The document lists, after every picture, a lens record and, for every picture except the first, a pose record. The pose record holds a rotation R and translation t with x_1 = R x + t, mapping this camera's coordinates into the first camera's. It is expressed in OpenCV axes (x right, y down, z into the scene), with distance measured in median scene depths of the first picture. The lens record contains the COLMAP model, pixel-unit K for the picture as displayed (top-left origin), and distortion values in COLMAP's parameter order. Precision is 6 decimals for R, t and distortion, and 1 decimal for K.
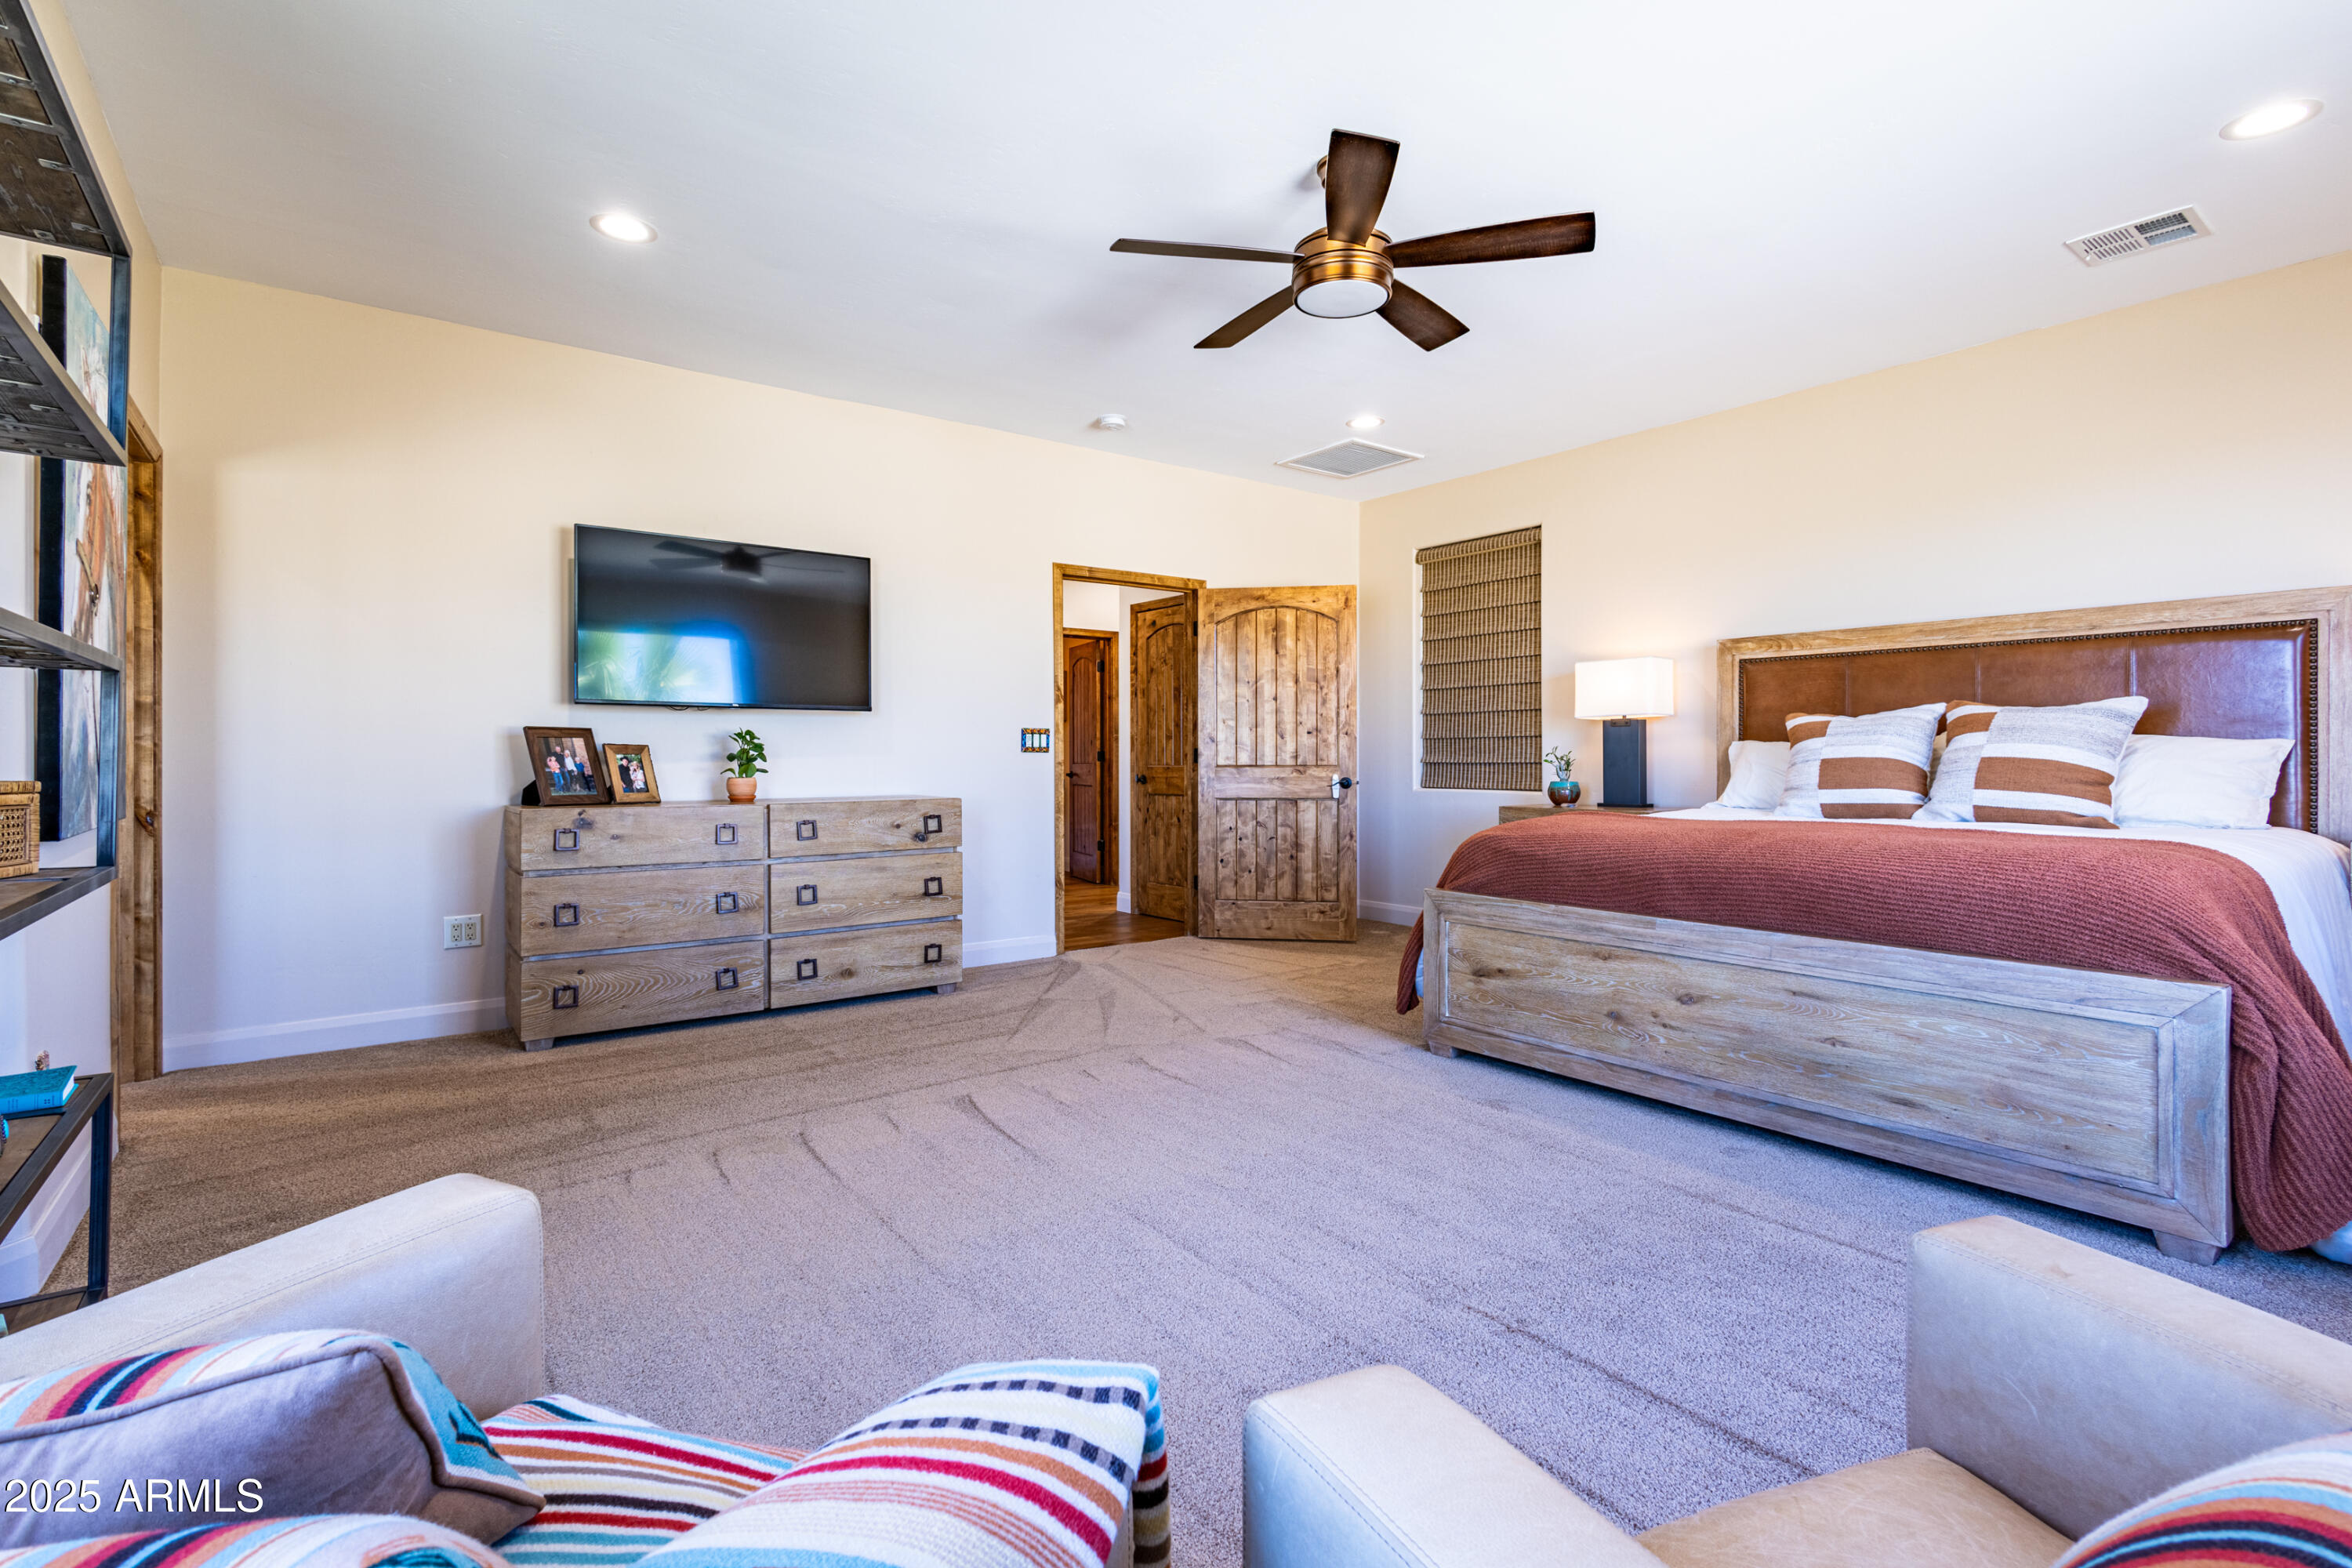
lens RADIAL K [[1079.5, 0, 1170.7], [0, 1079.5, 767.2], [0, 0, 1]] dist [0.007256, -0.000473]
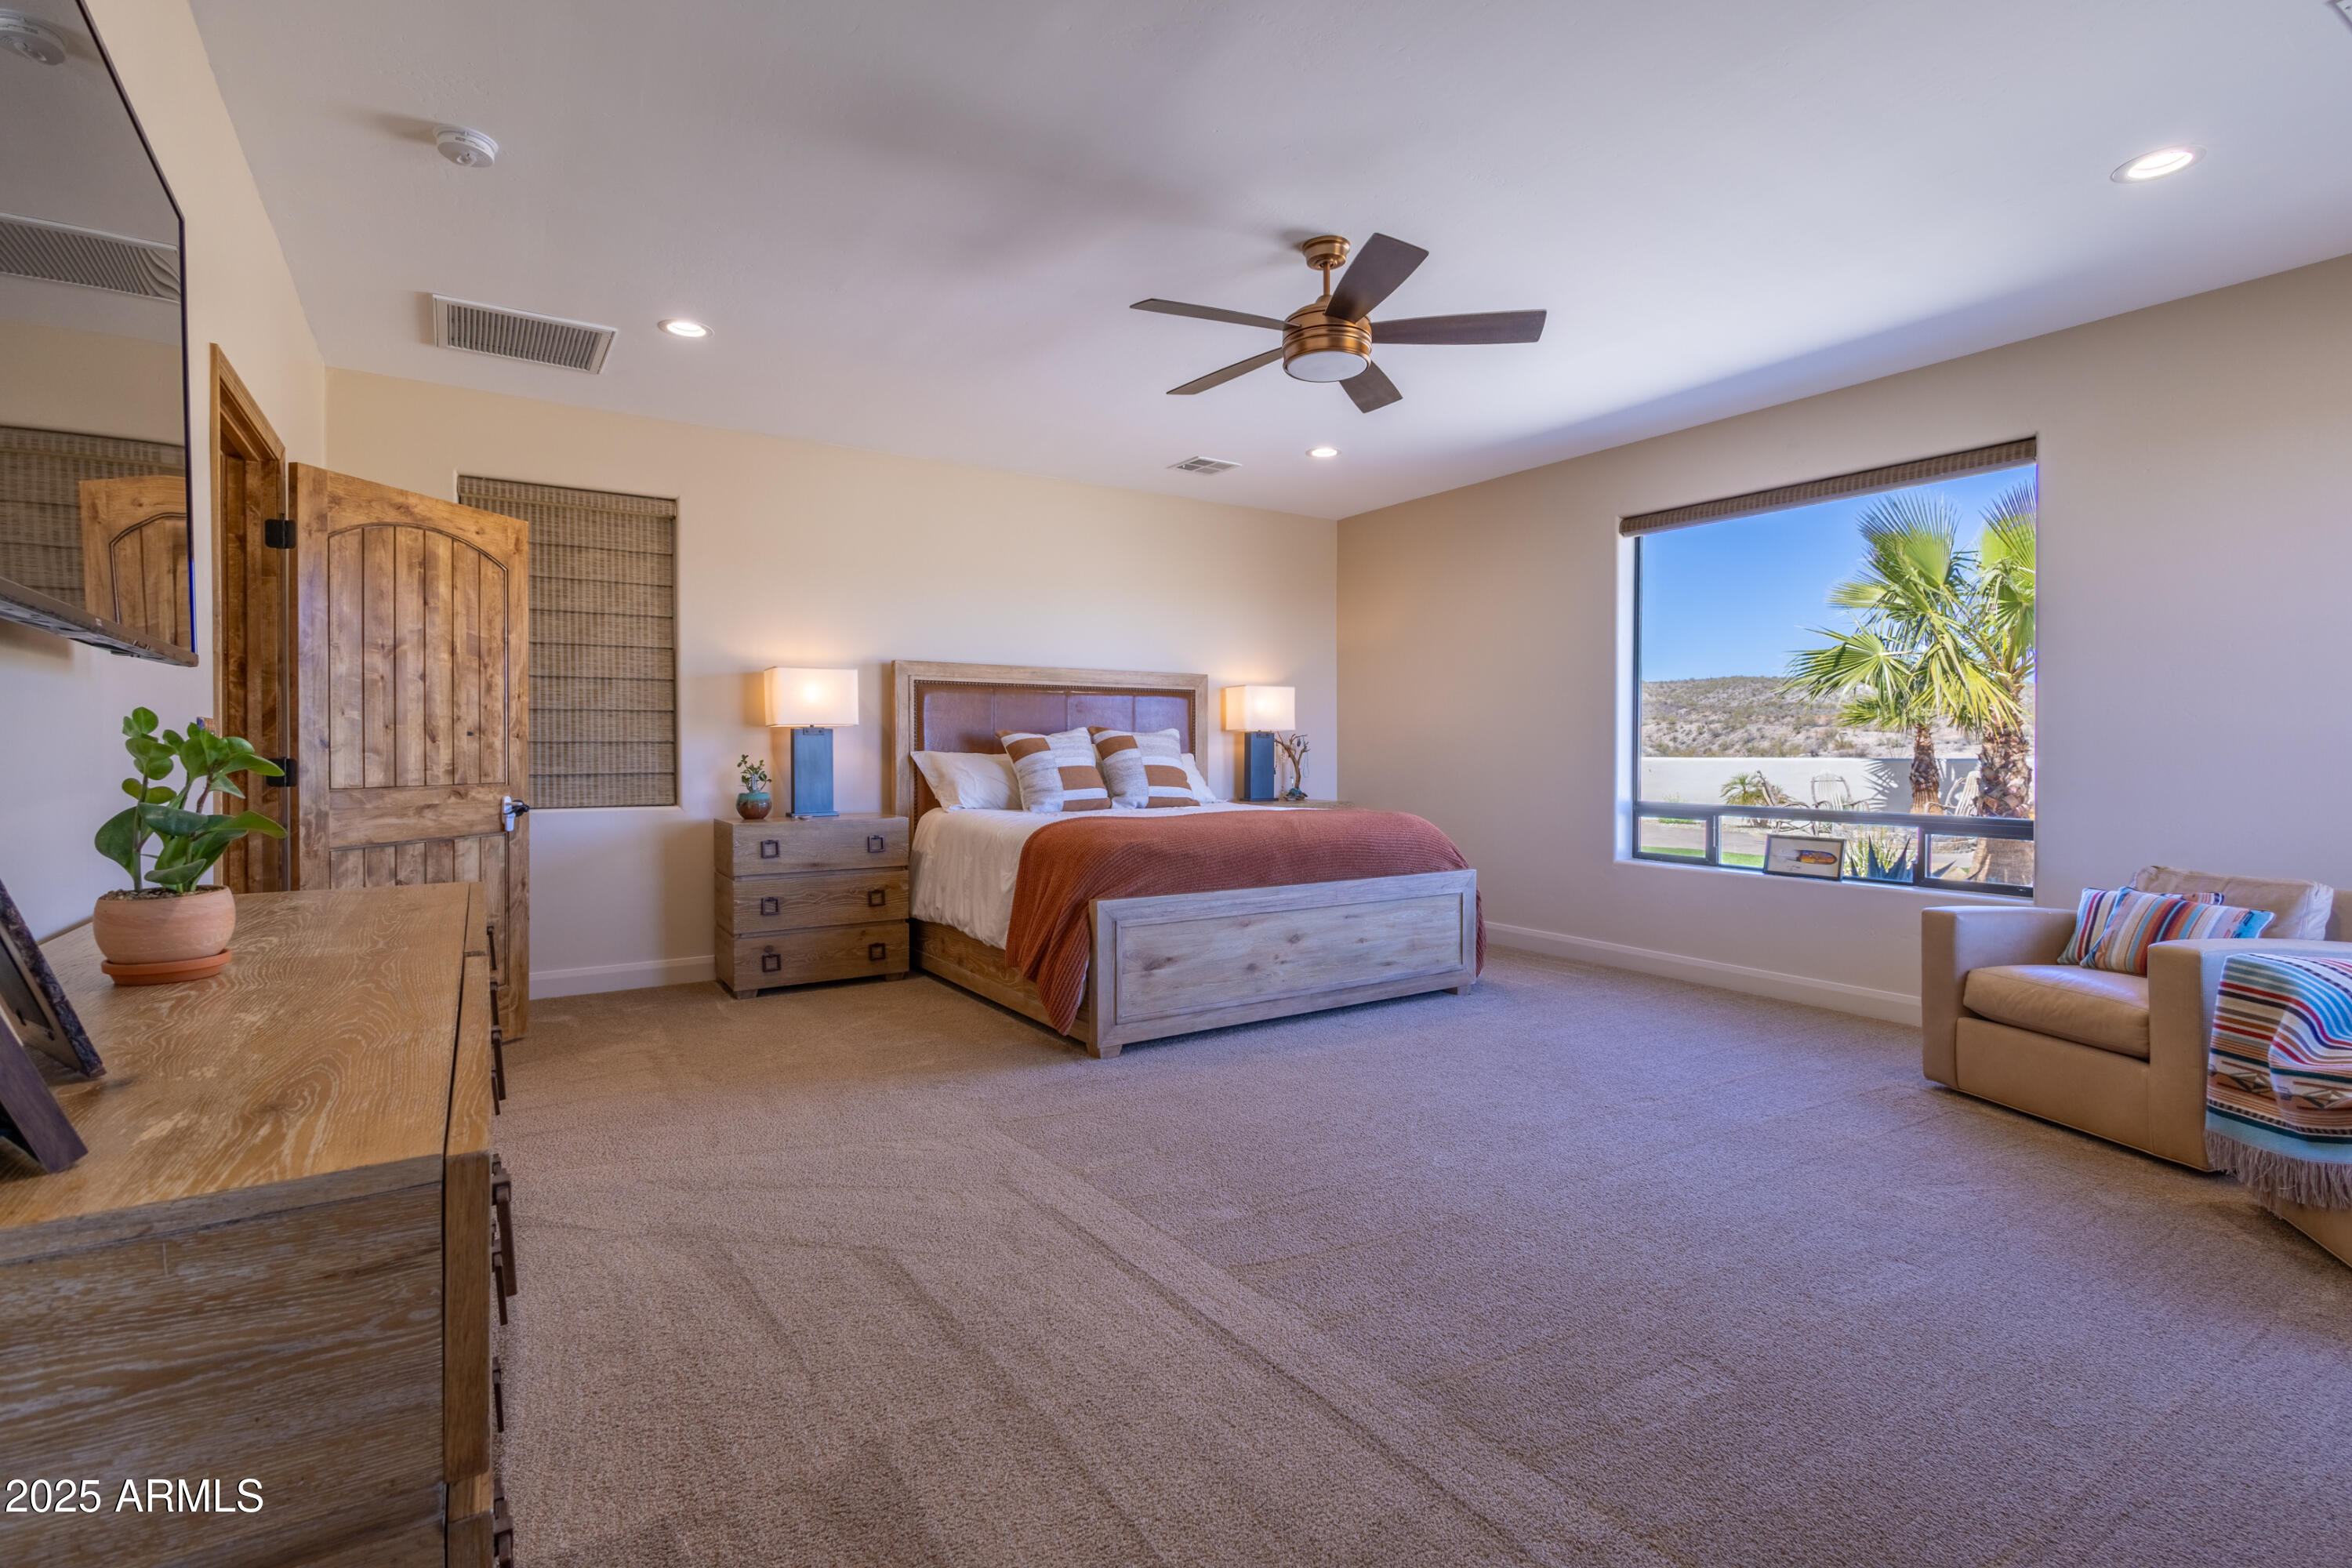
lens RADIAL K [[1079.5, 0, 1170.6], [0, 1079.5, 765.6], [0, 0, 1]] dist [0.007256, -0.000473]
pose [[0.081958, -0.014444, 0.996531, -0.486766], [0.007737, 0.999874, 0.013856, -0.018606], [-0.996606, 0.006575, 0.082059, 0.529301]]
